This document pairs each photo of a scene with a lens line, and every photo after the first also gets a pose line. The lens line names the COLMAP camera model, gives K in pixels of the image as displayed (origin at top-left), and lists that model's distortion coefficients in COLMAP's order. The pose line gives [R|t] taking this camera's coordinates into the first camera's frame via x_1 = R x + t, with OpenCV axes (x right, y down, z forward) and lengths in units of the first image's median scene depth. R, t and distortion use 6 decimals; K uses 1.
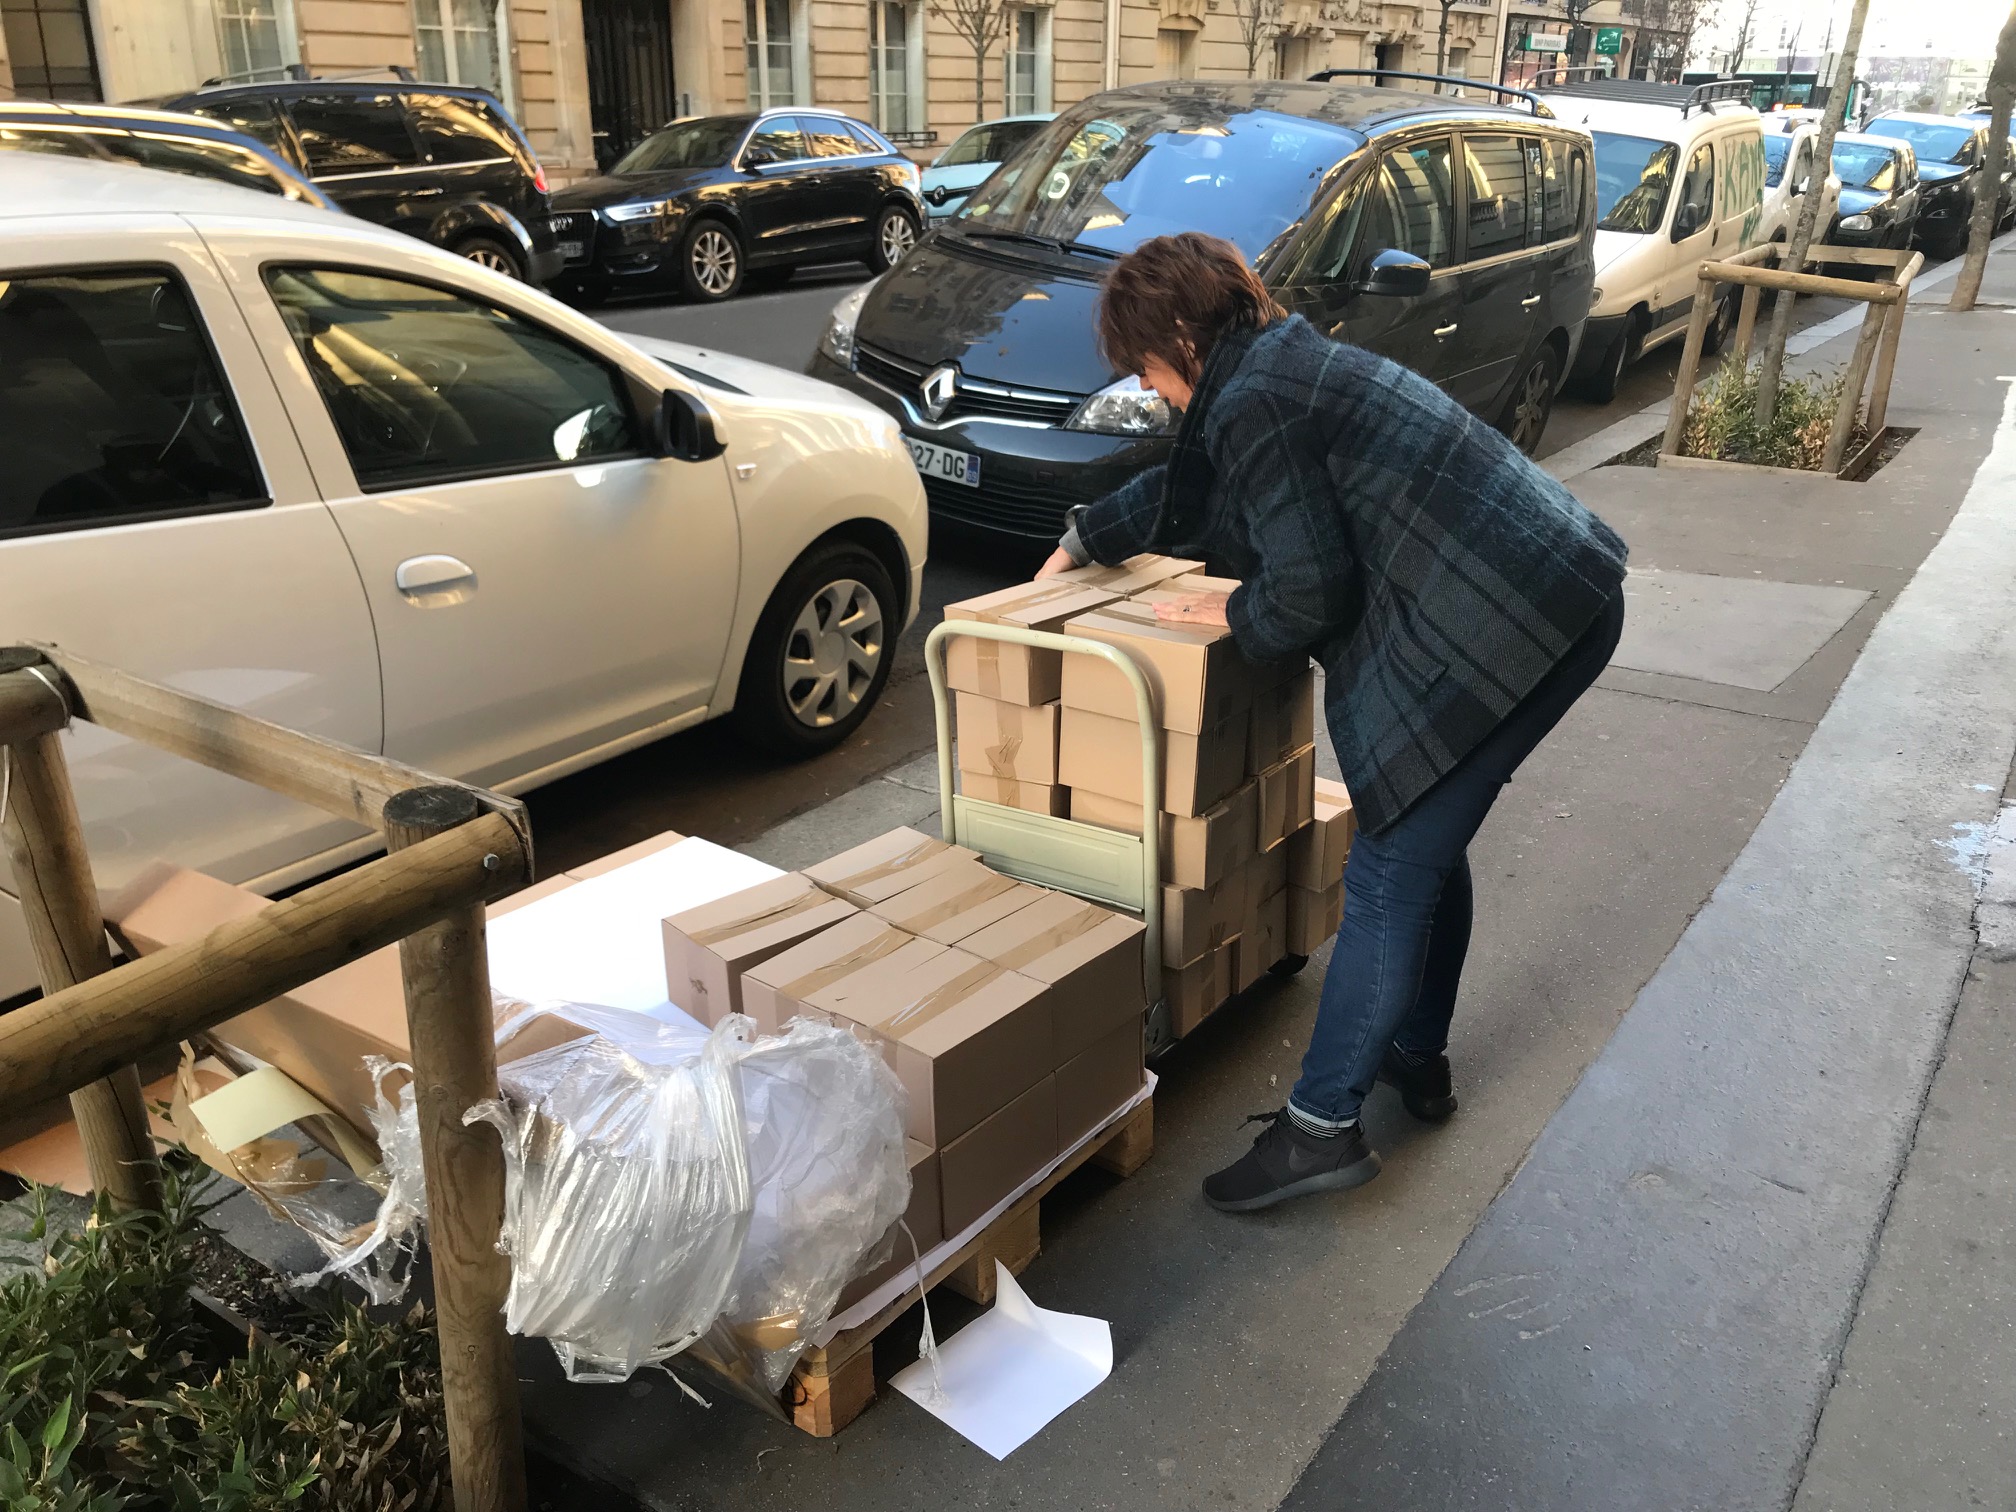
lens RADIAL K [[1660.2, 0, 1008.0], [0, 1660.2, 756.0], [0, 0, 1]] dist [-0.005709, -0.001261]
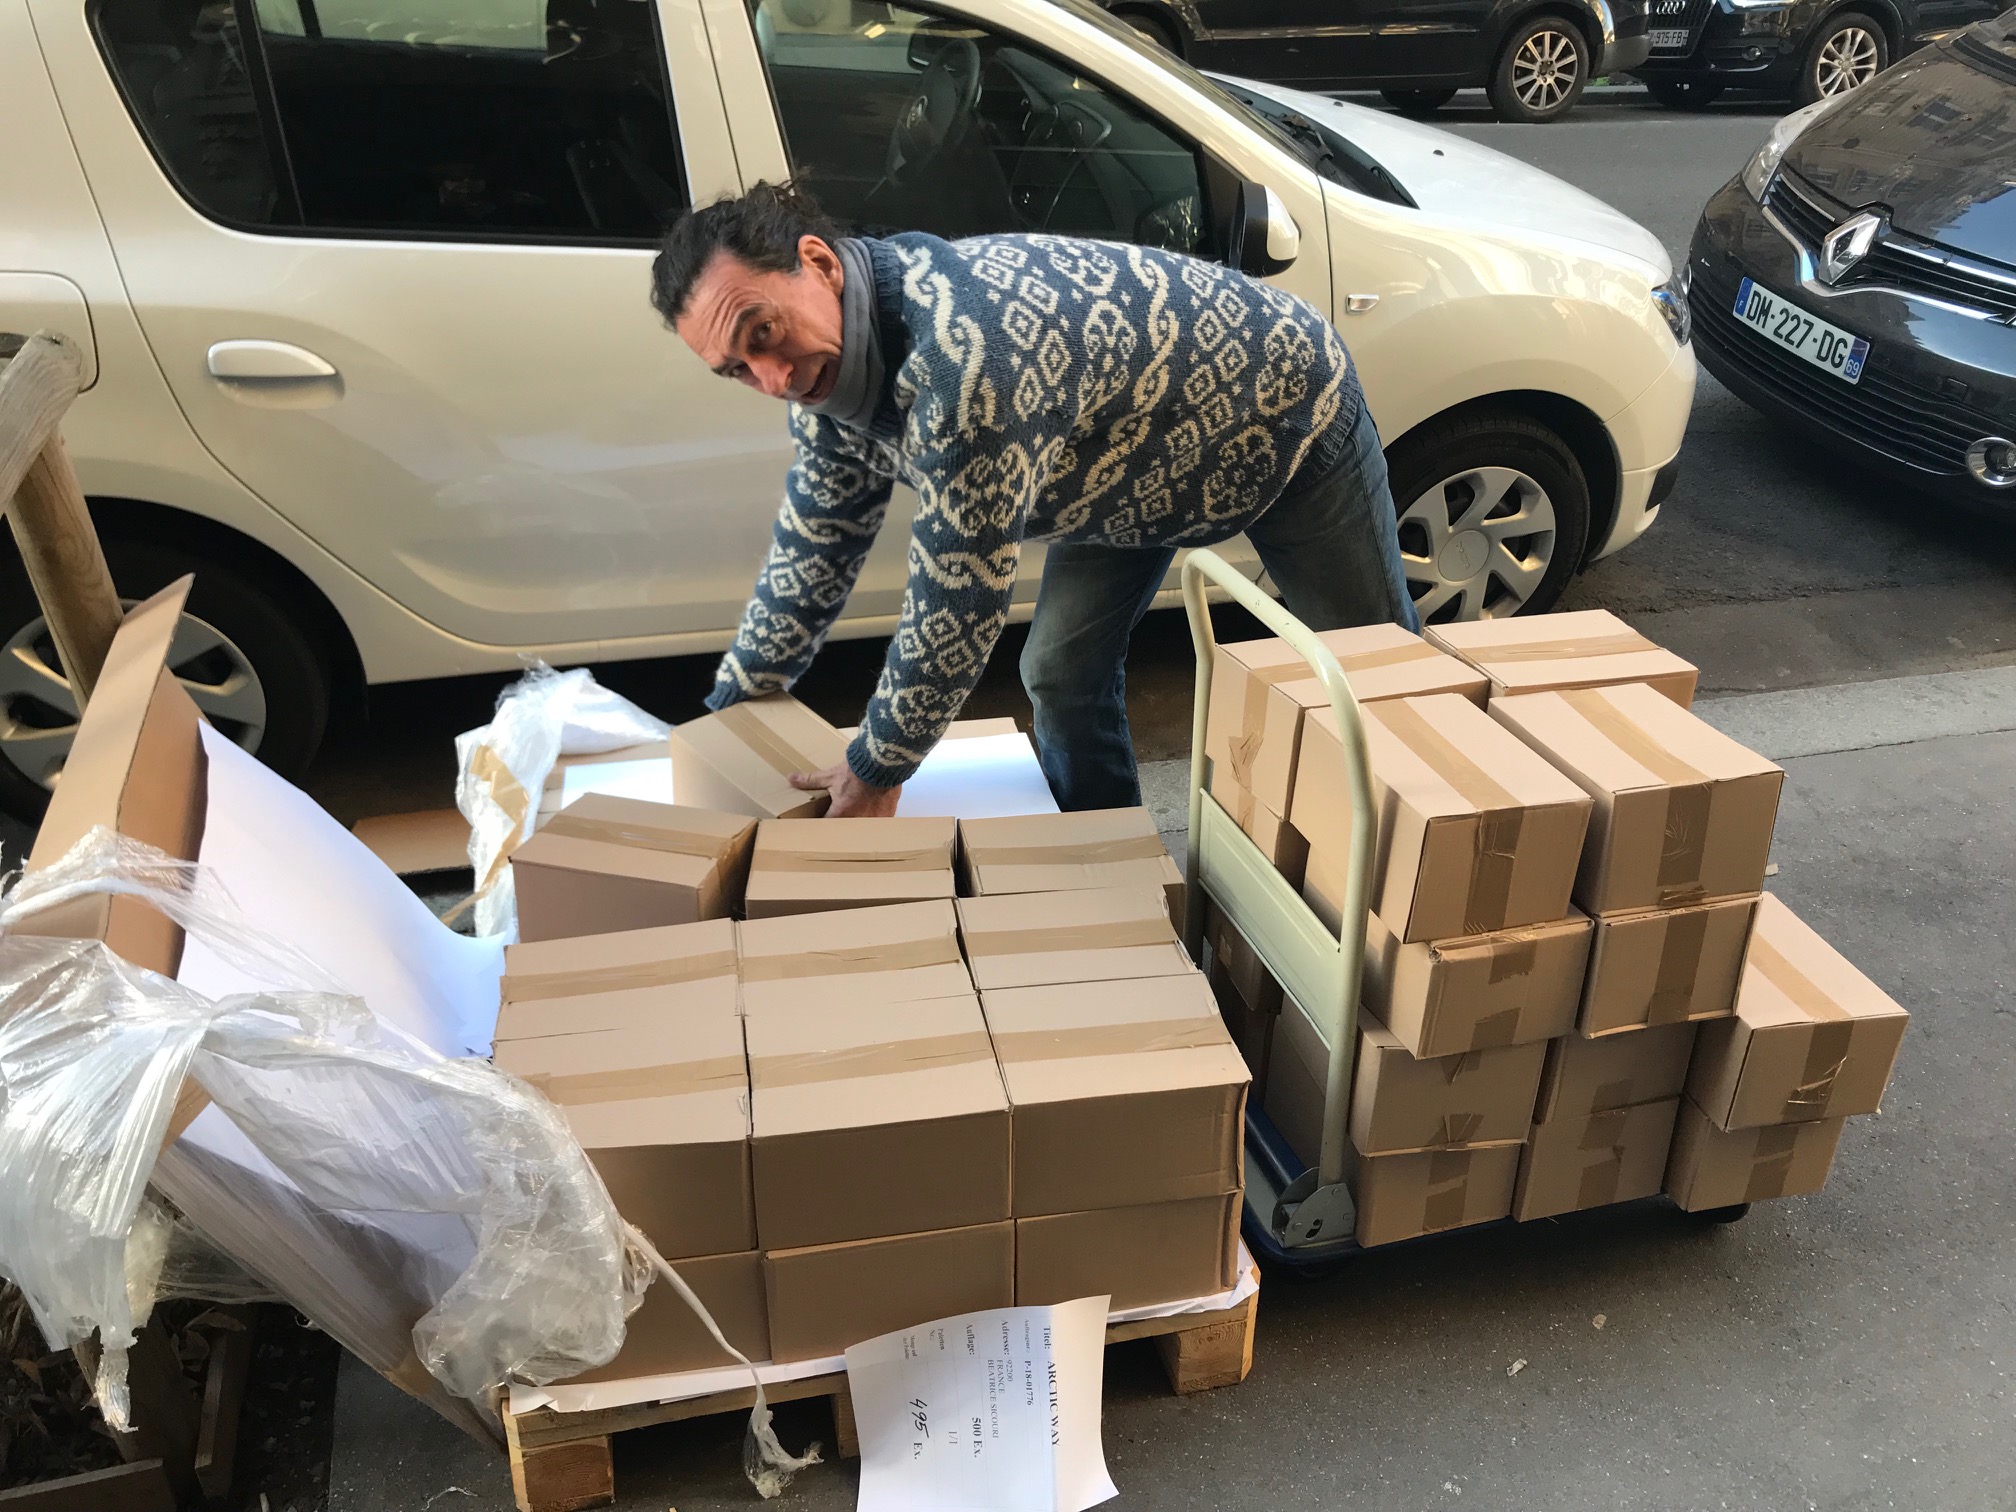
lens RADIAL K [[1660.2, 0, 1008.0], [0, 1660.2, 756.0], [0, 0, 1]] dist [-0.005709, -0.001261]
pose [[0.772408, 0.305968, -0.556569, 0.149871], [-0.242661, 0.951999, 0.186585, -0.051829], [0.586942, -0.009062, 0.809578, 0.188913]]
